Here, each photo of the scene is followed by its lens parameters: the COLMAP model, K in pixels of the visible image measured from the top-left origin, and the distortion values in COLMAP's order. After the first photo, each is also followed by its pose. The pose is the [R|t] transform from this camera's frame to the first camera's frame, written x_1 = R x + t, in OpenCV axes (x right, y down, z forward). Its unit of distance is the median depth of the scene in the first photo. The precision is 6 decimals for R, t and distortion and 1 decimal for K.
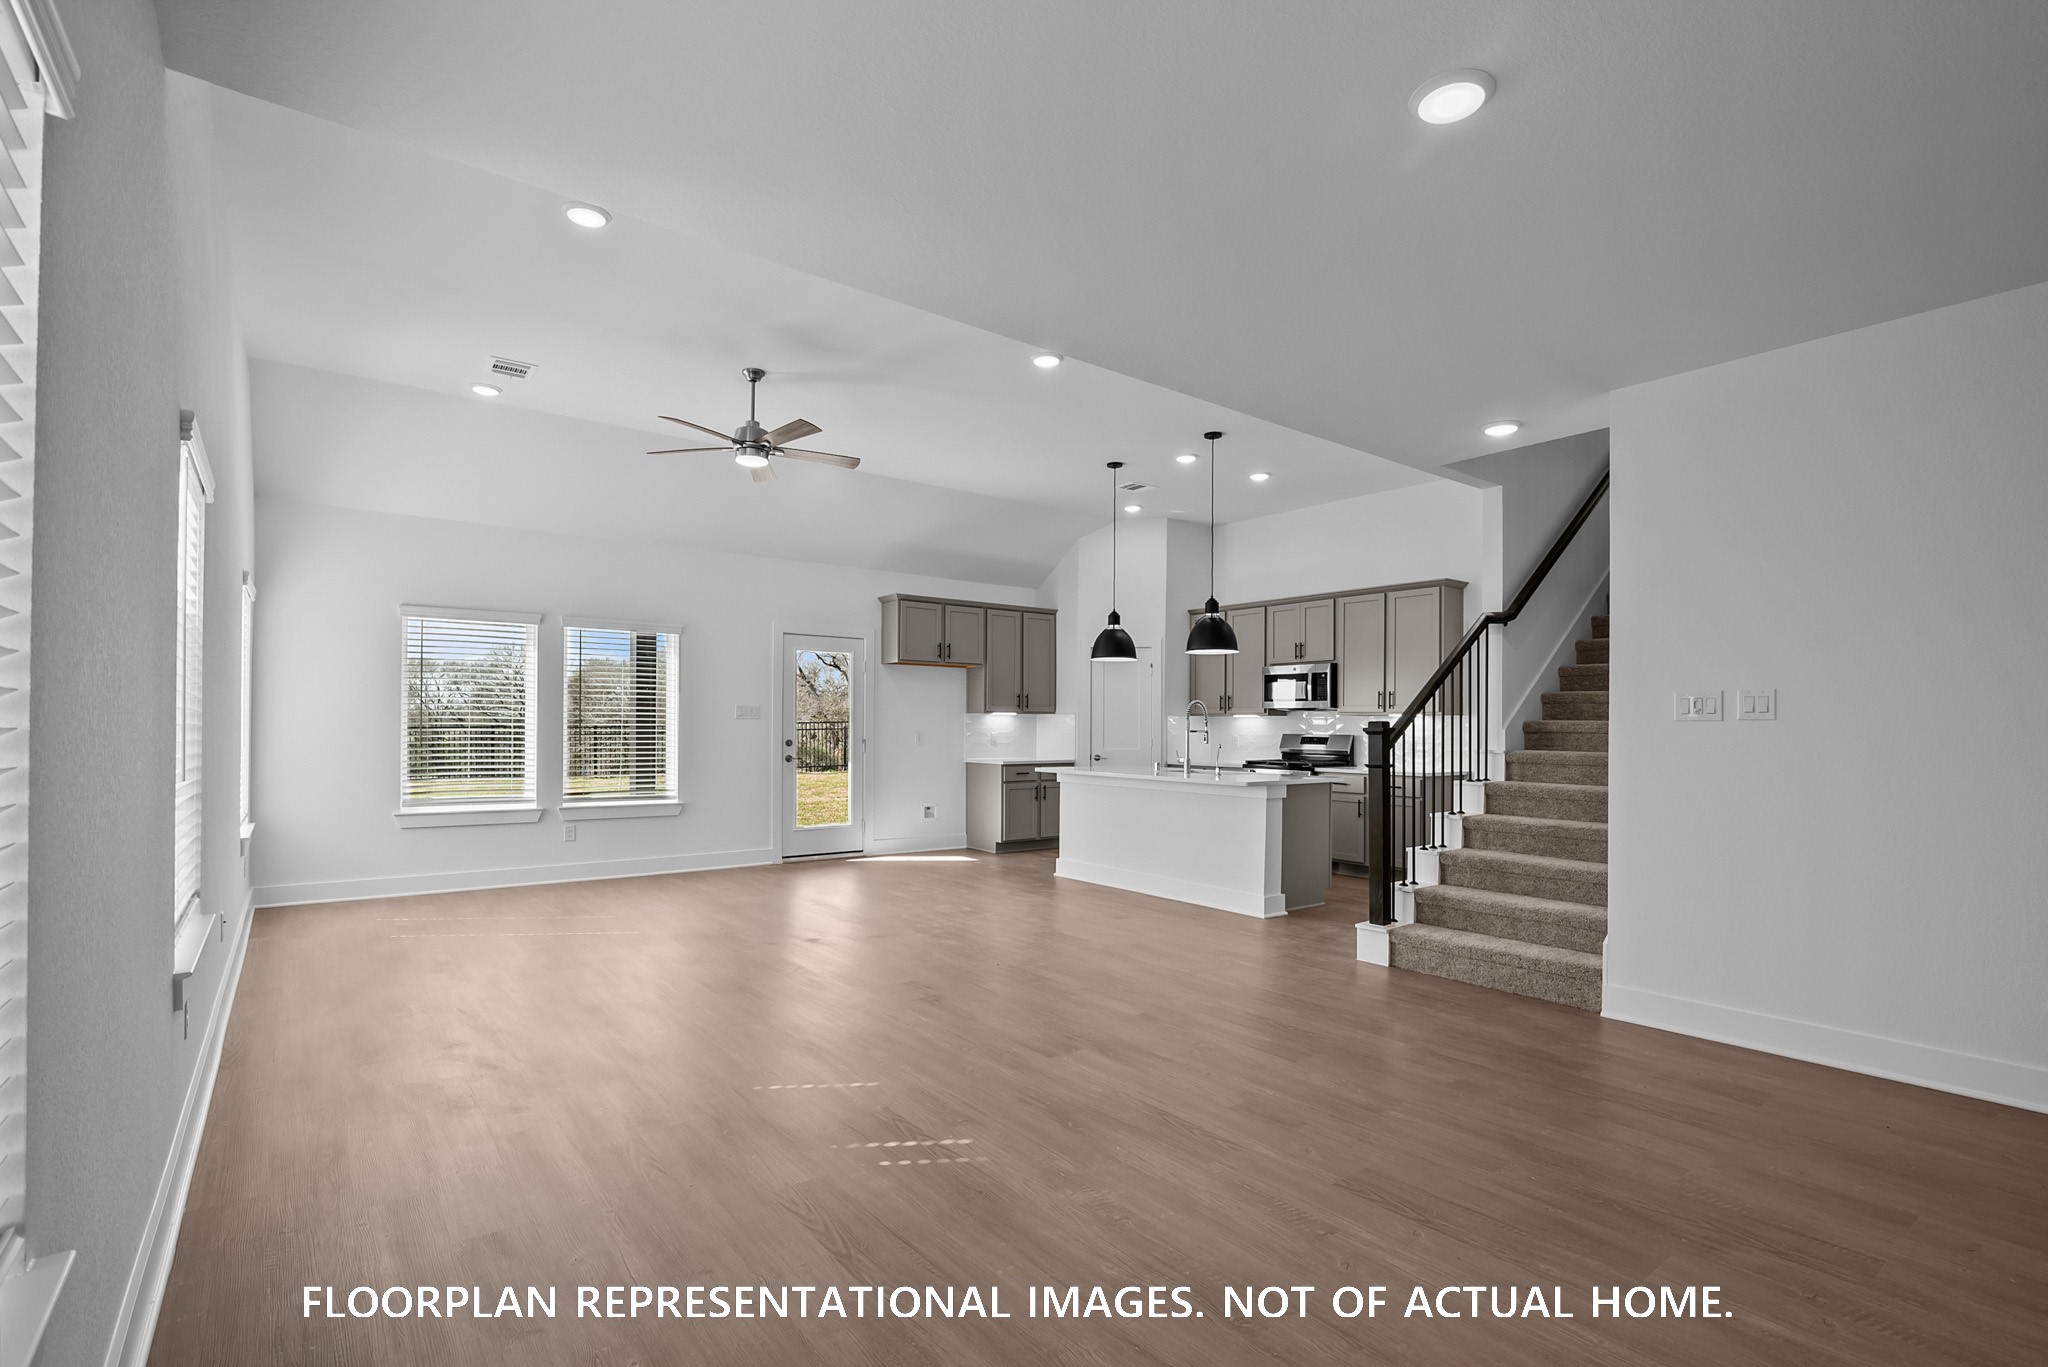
lens RADIAL K [[941.6, 0, 1019.0], [0, 941.6, 701.4], [0, 0, 1]] dist [-0.017989, 0.000001]
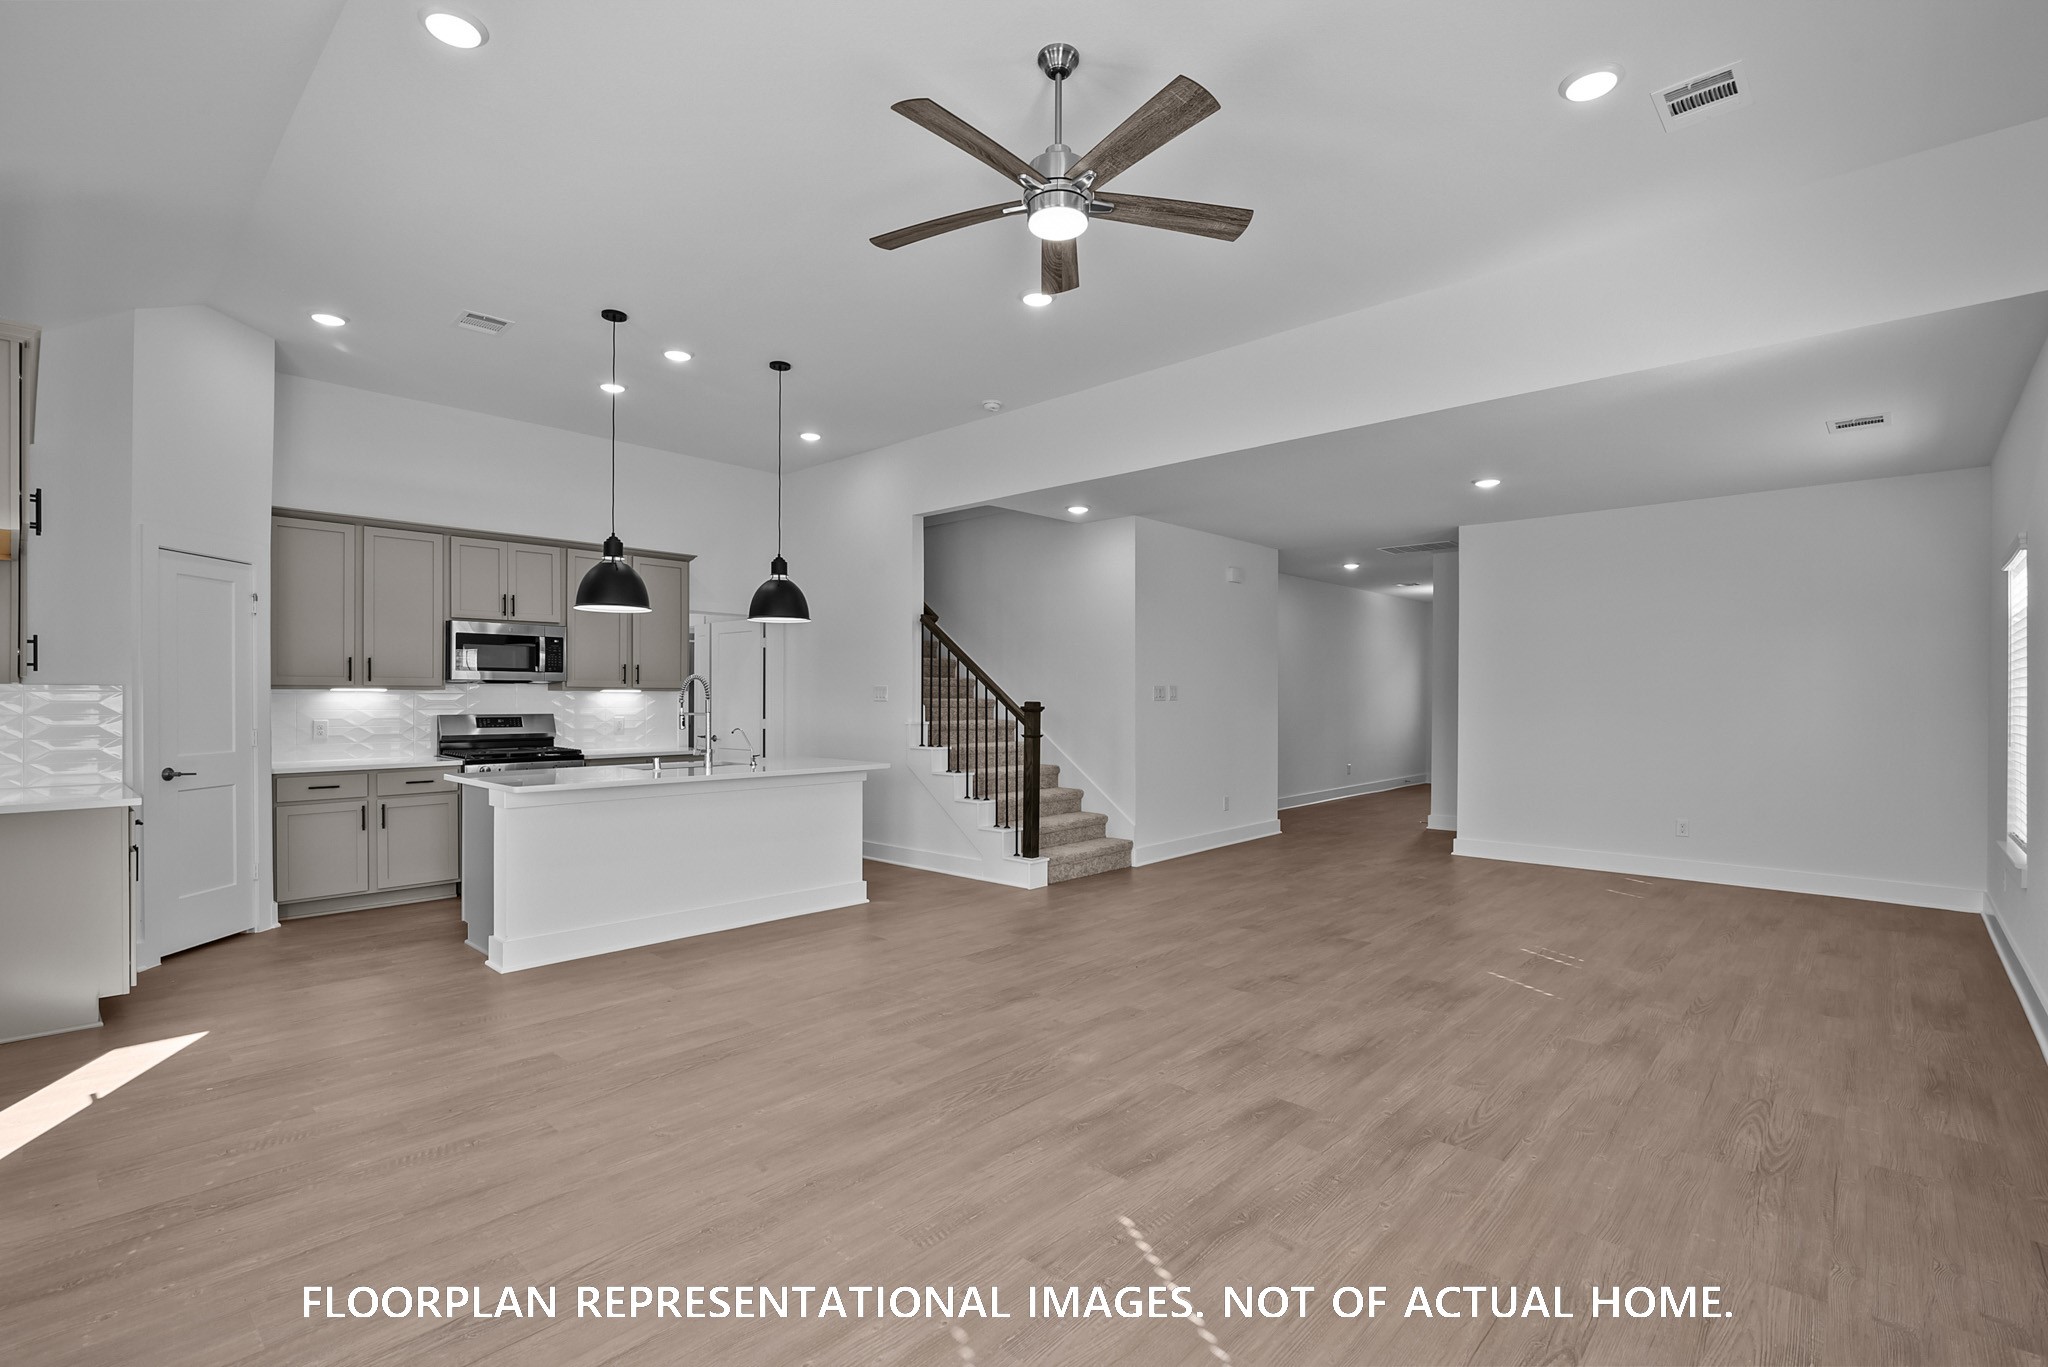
lens RADIAL K [[941.6, 0, 1018.4], [0, 941.6, 694.9], [0, 0, 1]] dist [-0.017989, 0.000001]
pose [[-0.165543, 0.000825, 0.986202, -0.807404], [-0.024393, 0.999690, -0.004931, 0.017900], [-0.985901, -0.024873, -0.165471, 1.124883]]
